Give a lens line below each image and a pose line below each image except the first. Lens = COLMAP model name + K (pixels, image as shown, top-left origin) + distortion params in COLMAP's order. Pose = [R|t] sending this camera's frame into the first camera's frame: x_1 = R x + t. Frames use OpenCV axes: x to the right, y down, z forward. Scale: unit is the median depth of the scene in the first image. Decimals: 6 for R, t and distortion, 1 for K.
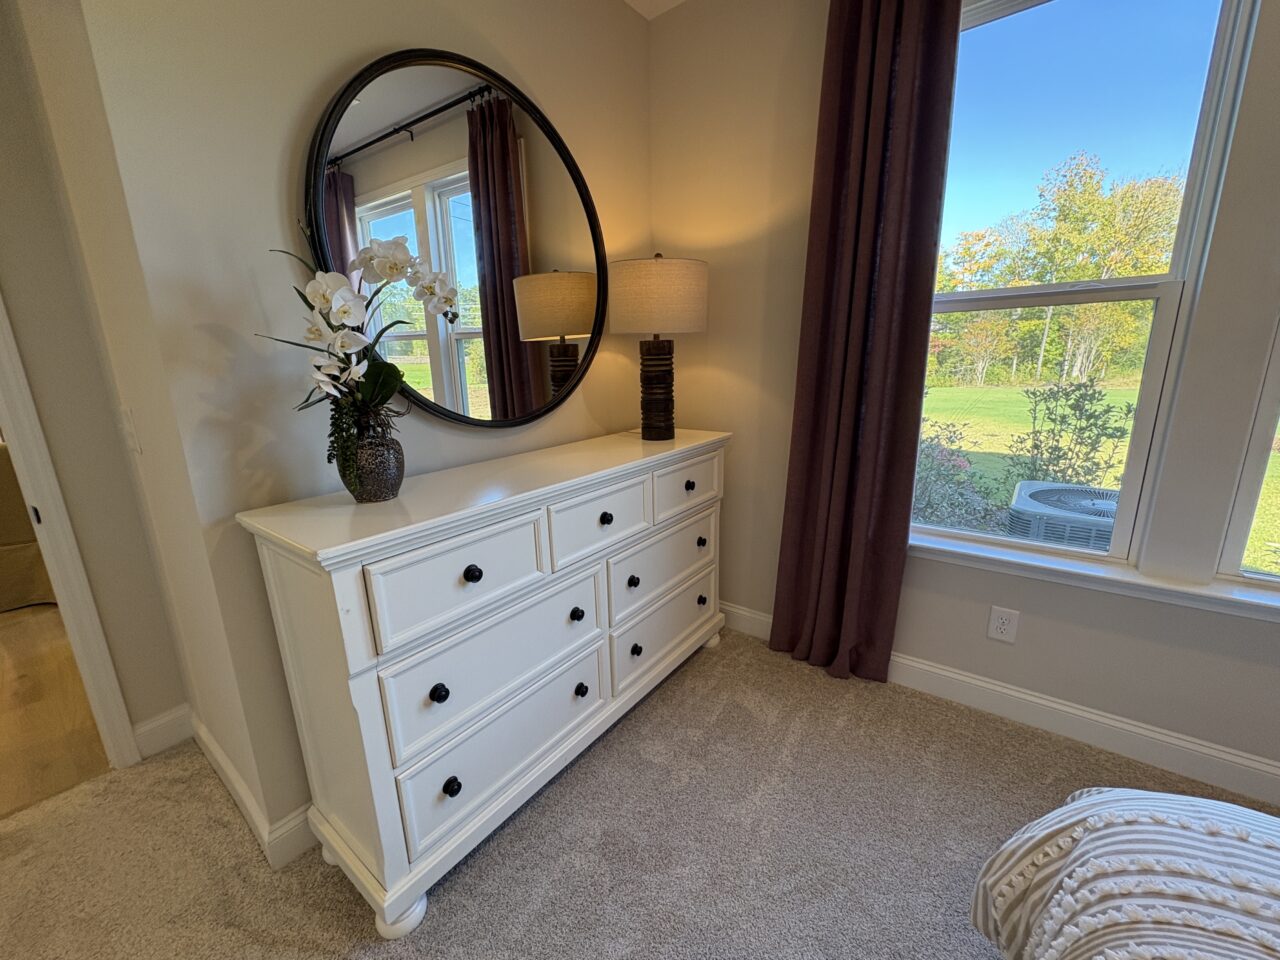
lens RADIAL K [[510.9, 0, 638.6], [0, 510.9, 477.1], [0, 0, 1]] dist [0.001341, 0.000460]
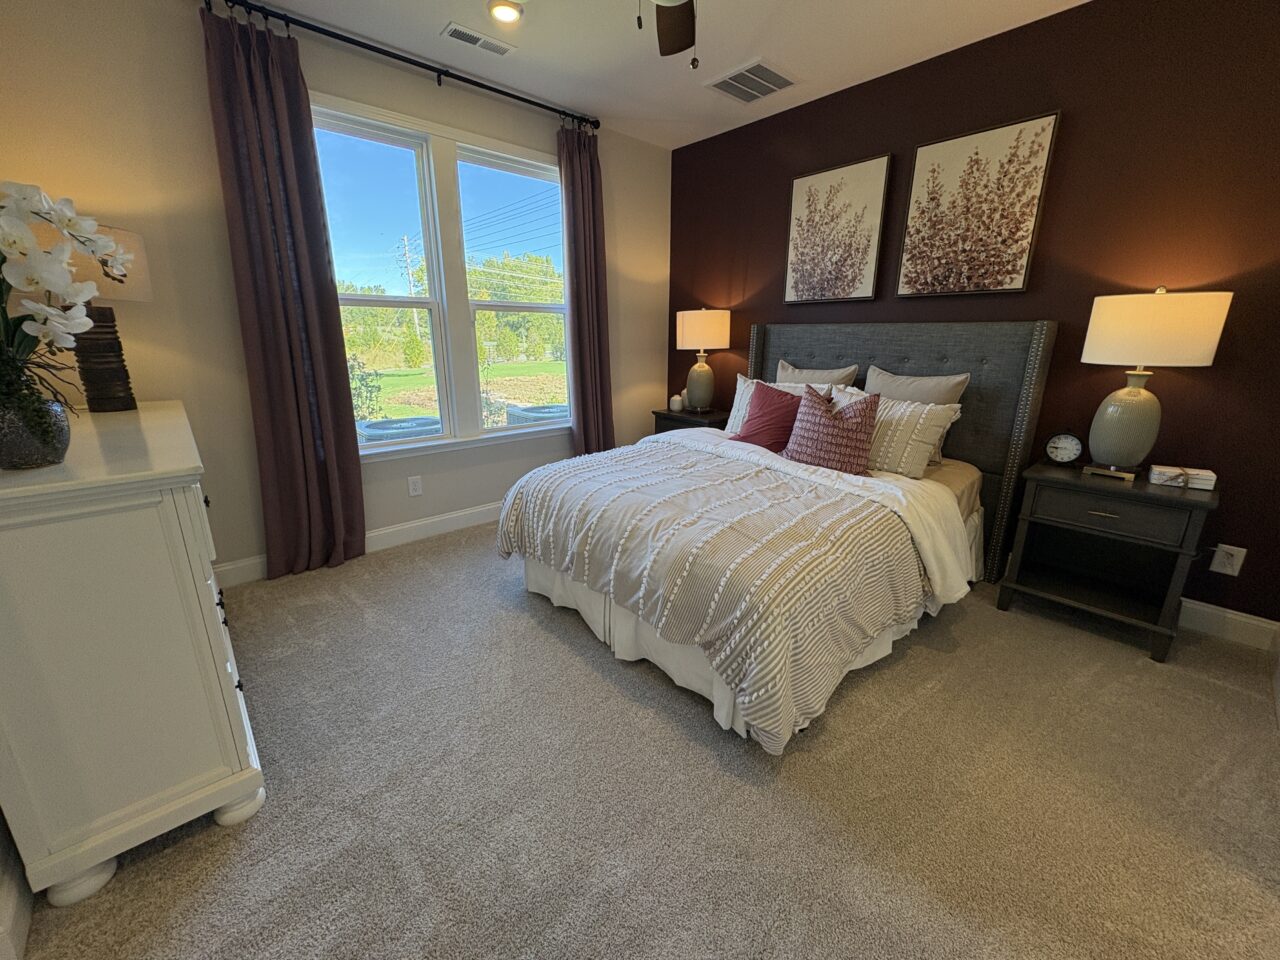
lens RADIAL K [[510.9, 0, 638.6], [0, 510.9, 477.1], [0, 0, 1]] dist [0.001341, 0.000460]
pose [[0.191414, -0.231321, 0.953861, -0.747016], [0.217548, 0.957658, 0.188586, 0.080132], [-0.957096, 0.171413, 0.233632, -0.152189]]
